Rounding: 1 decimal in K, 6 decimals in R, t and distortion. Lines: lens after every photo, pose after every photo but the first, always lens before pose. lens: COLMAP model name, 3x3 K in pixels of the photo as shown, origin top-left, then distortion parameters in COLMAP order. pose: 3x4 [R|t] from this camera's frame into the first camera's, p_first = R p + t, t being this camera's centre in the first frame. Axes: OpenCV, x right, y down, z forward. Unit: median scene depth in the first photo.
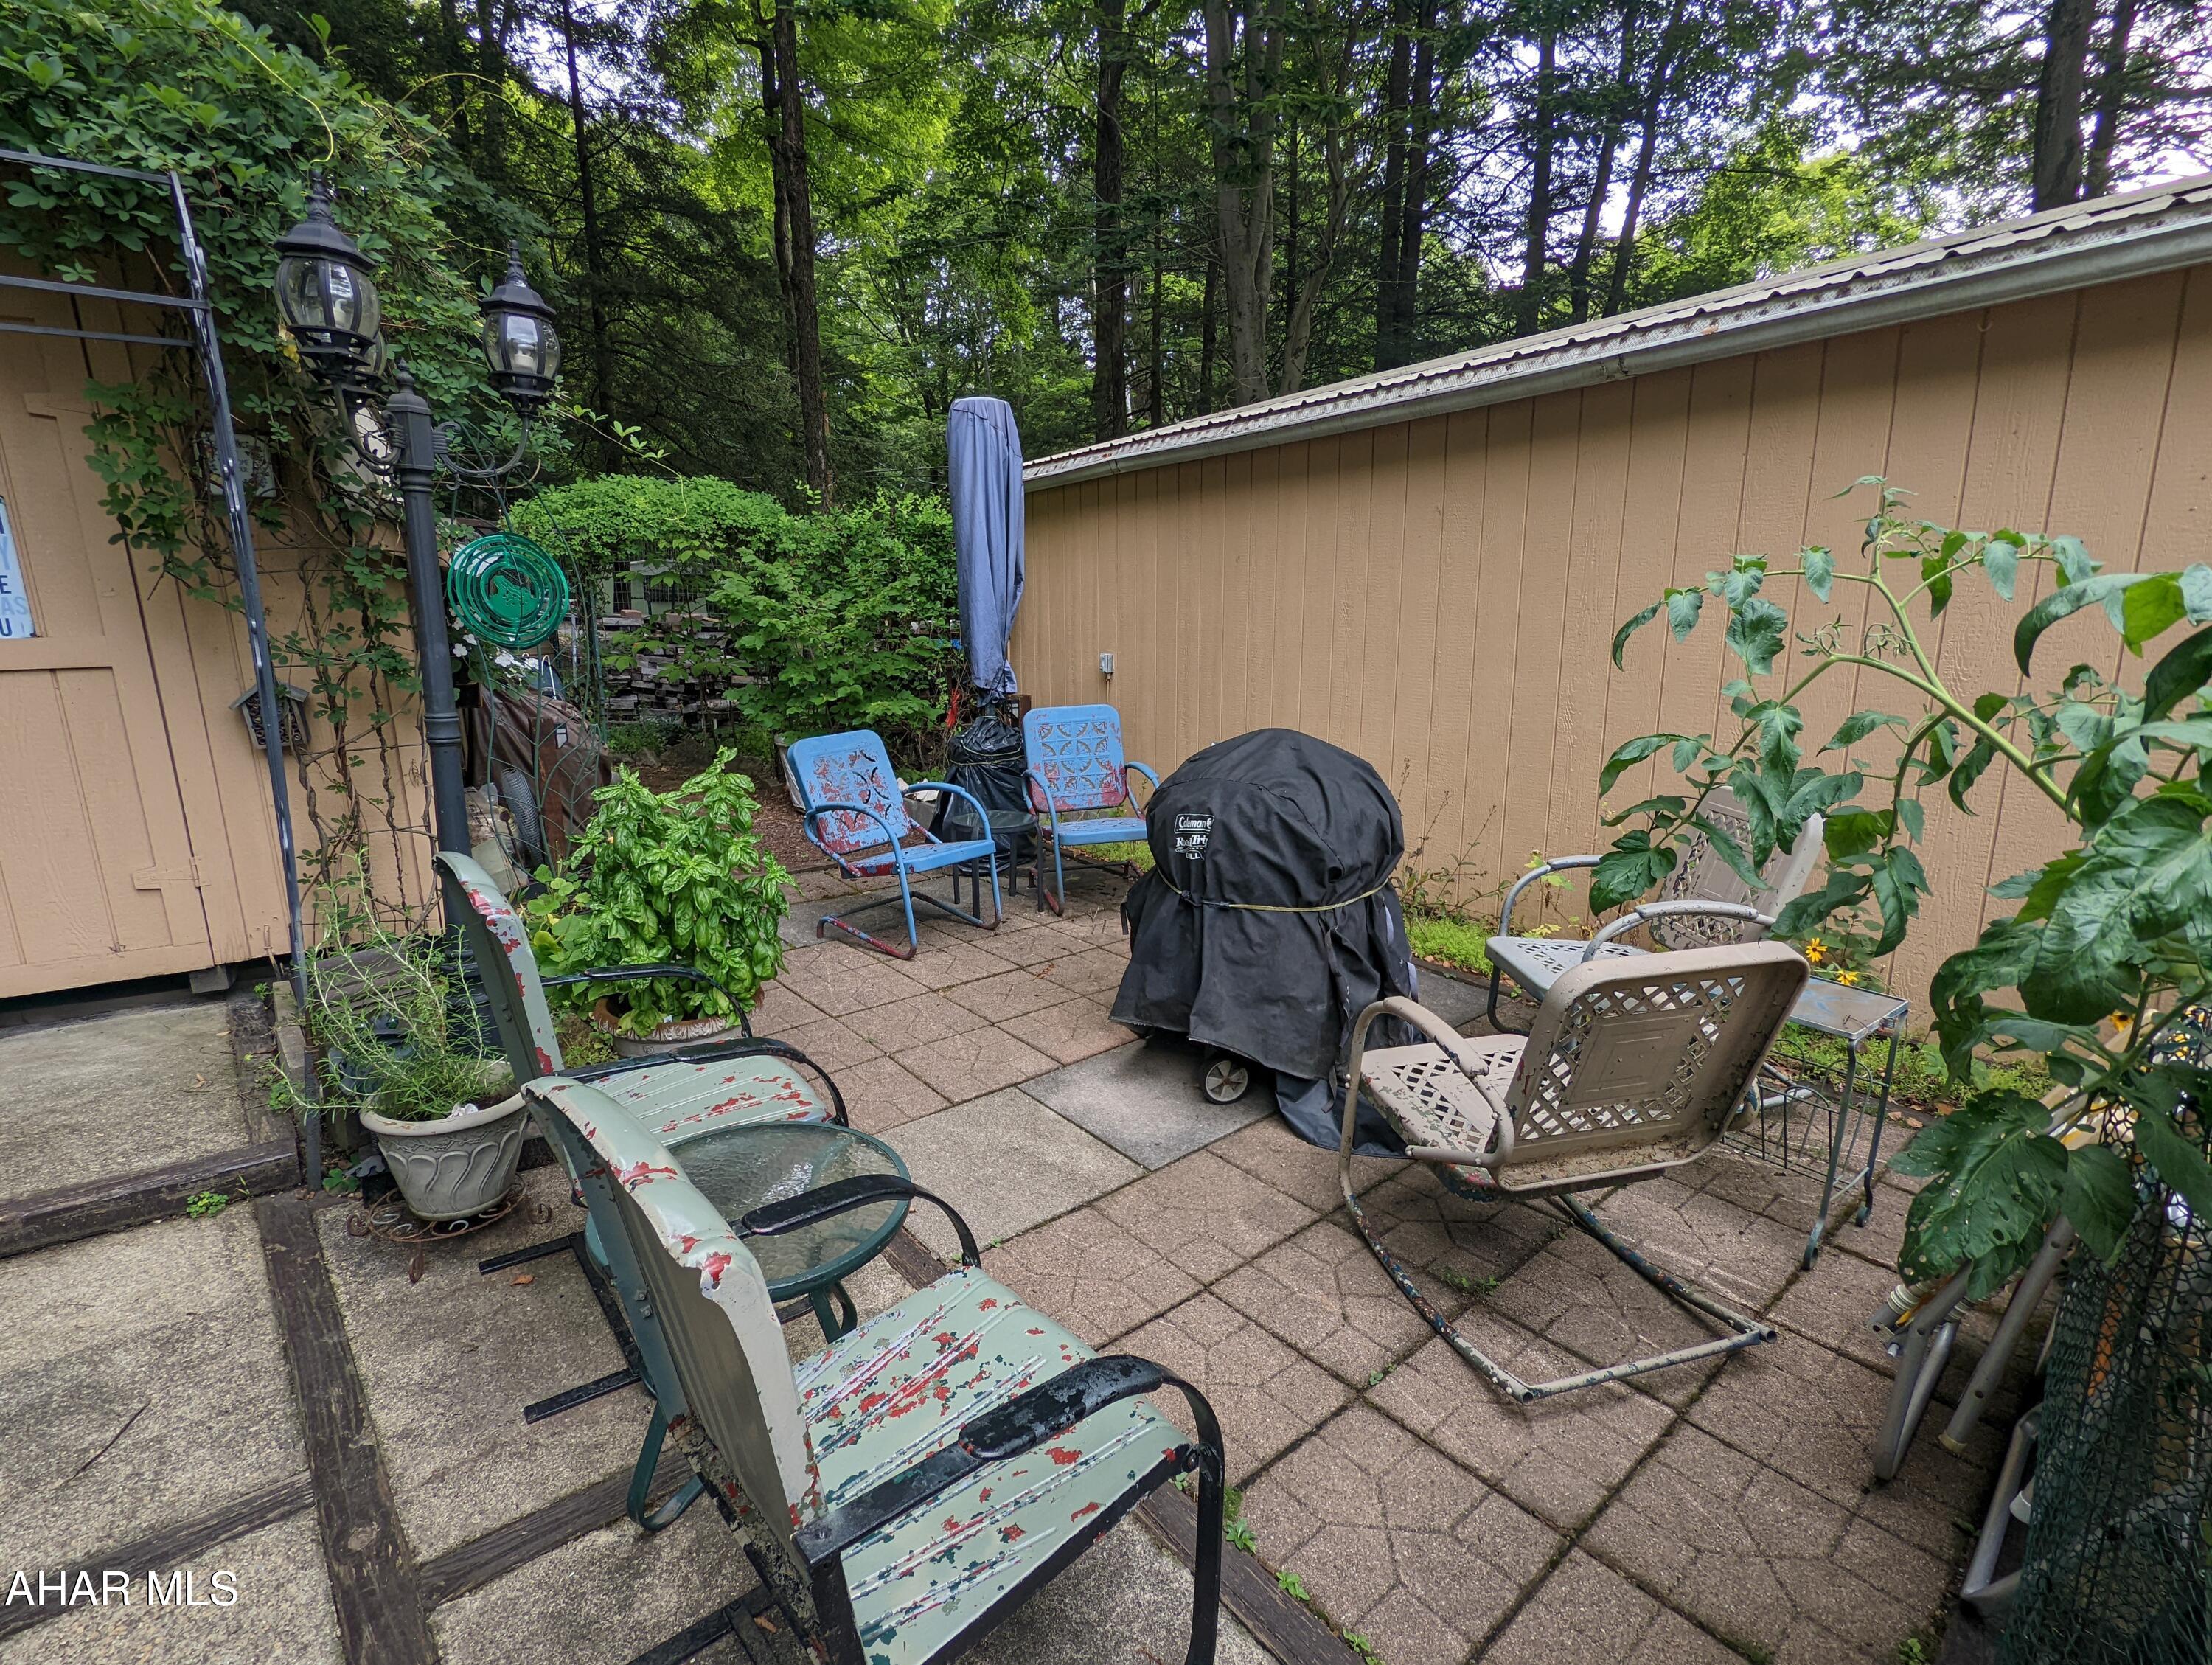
lens RADIAL K [[1055.0, 0, 1099.9], [0, 1055.0, 851.0], [0, 0, 1]] dist [-0.002850, 0.002391]
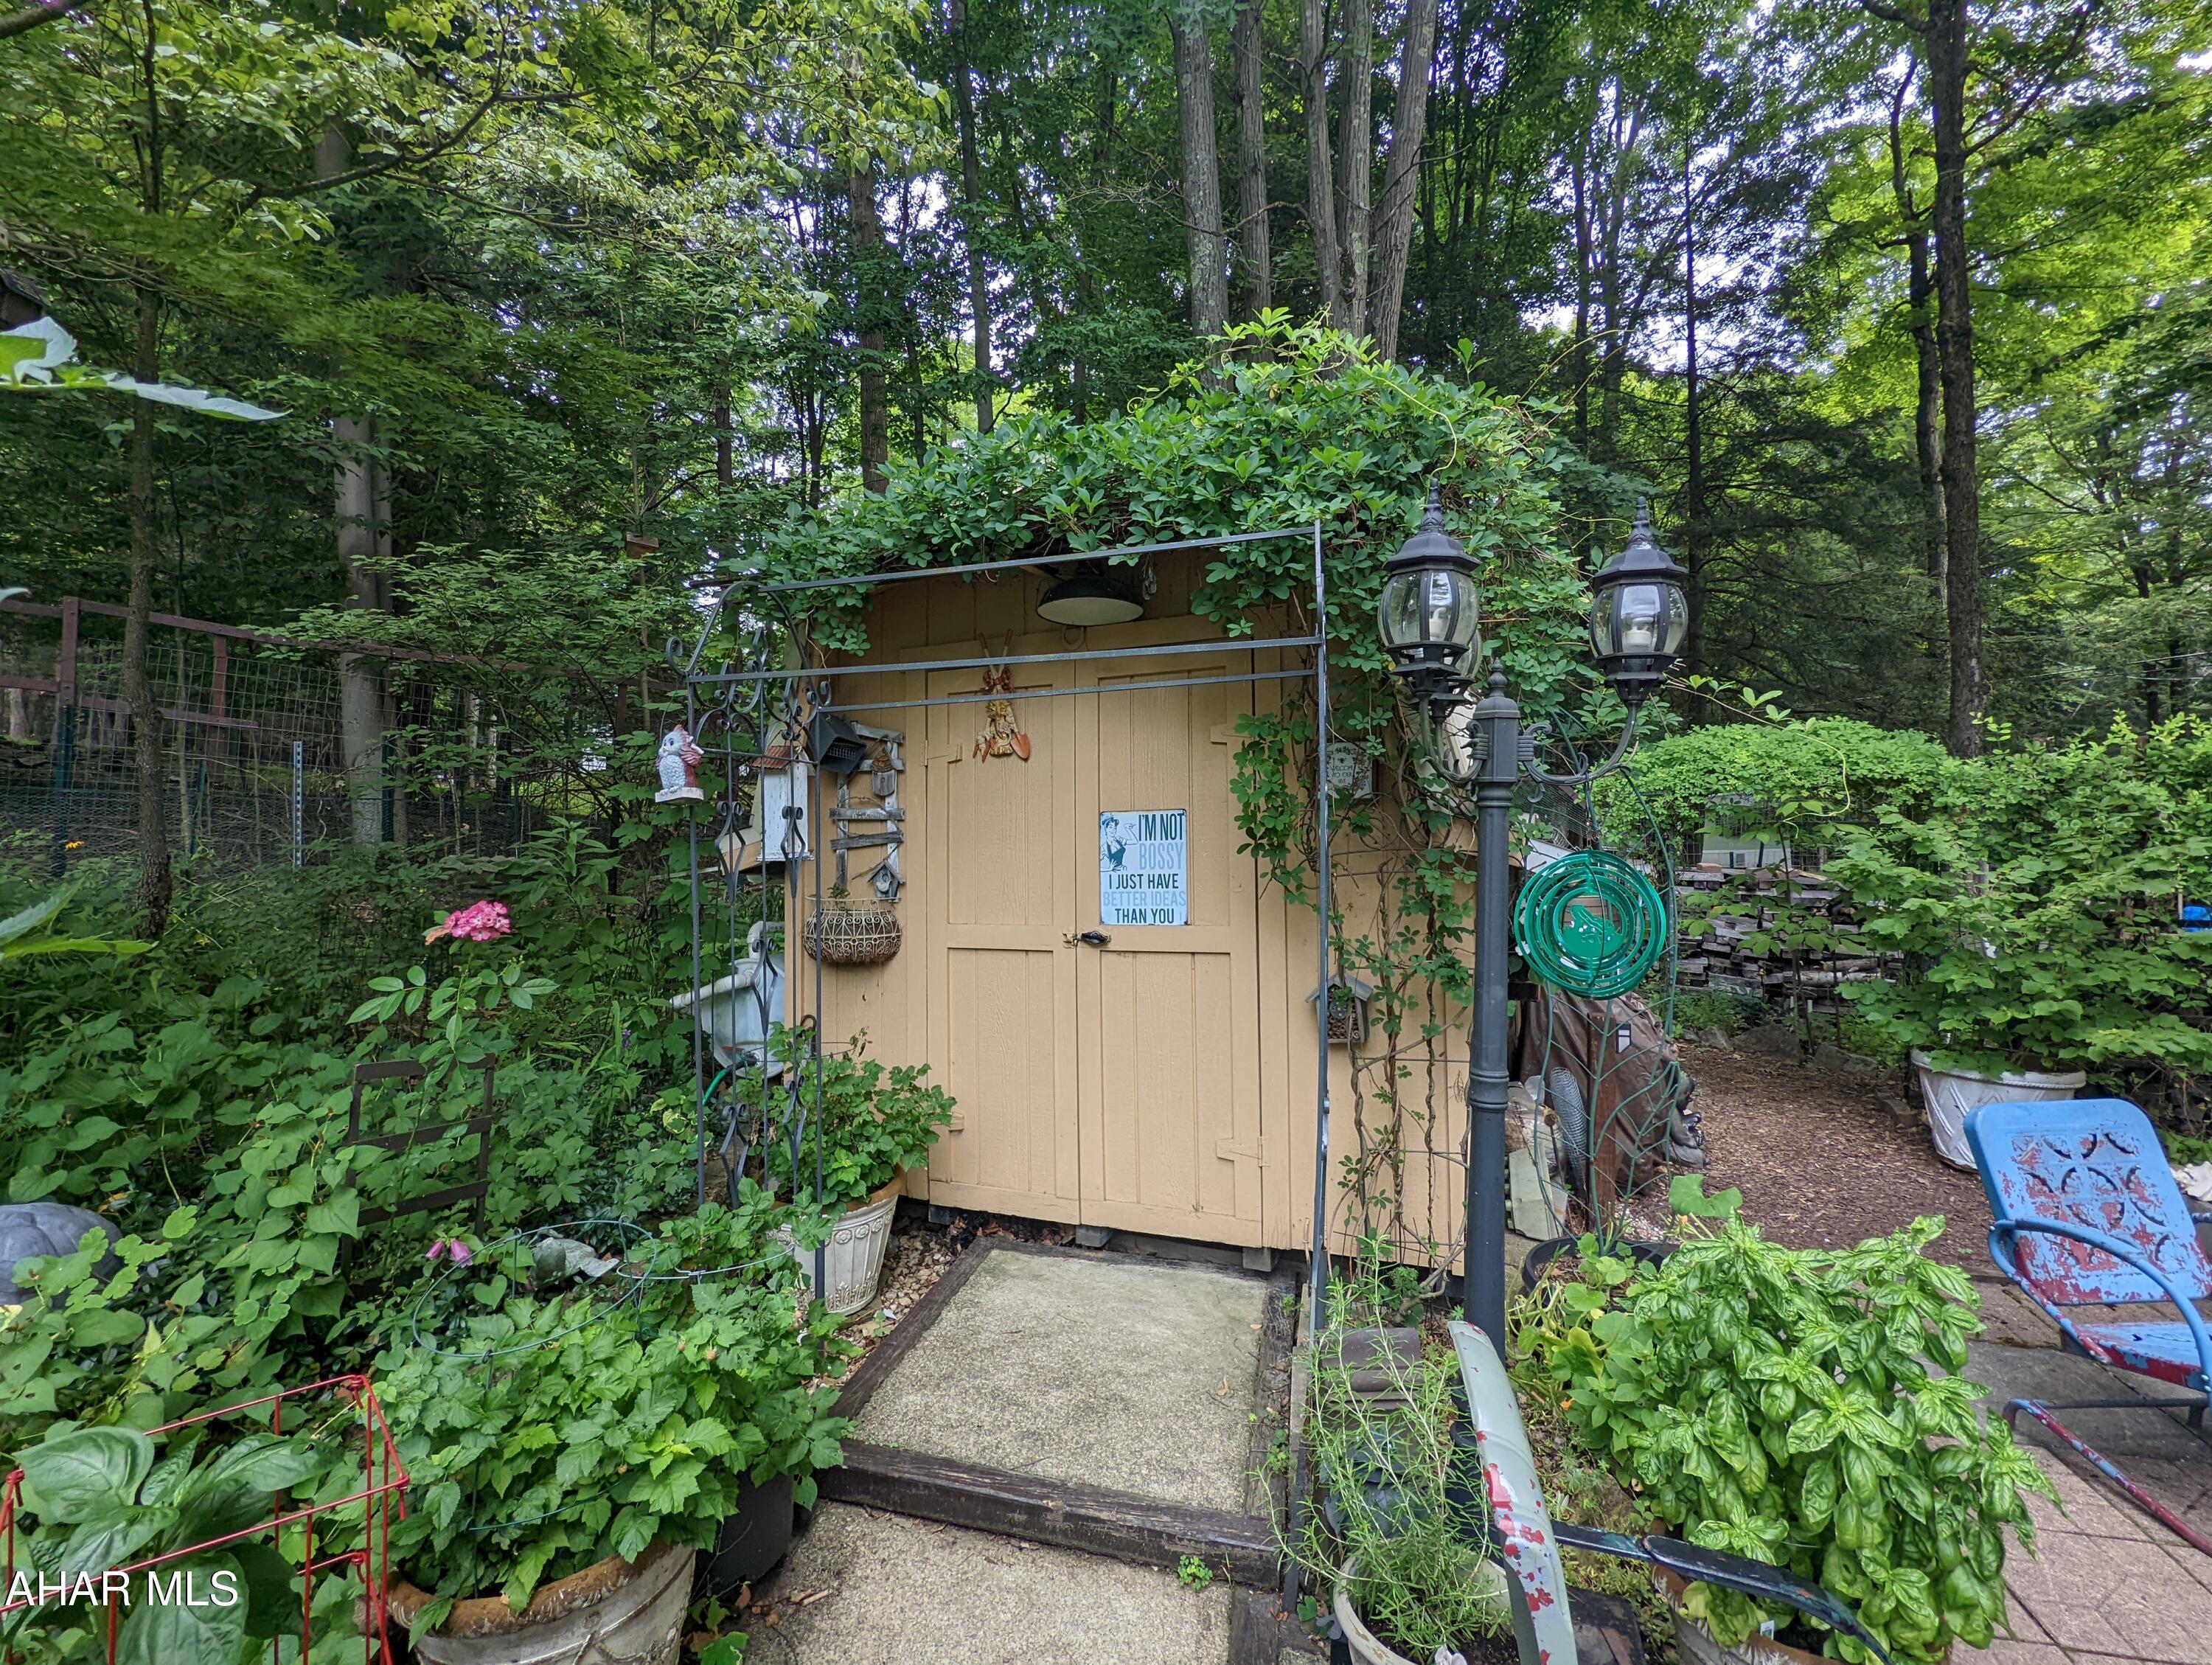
lens RADIAL K [[1055.0, 0, 1104.4], [0, 1055.0, 823.7], [0, 0, 1]] dist [-0.002850, 0.002391]
pose [[0.606765, -0.012717, -0.794779, -0.097333], [-0.172984, 0.973796, -0.147644, -0.085606], [0.775830, 0.227069, 0.588666, 0.153655]]
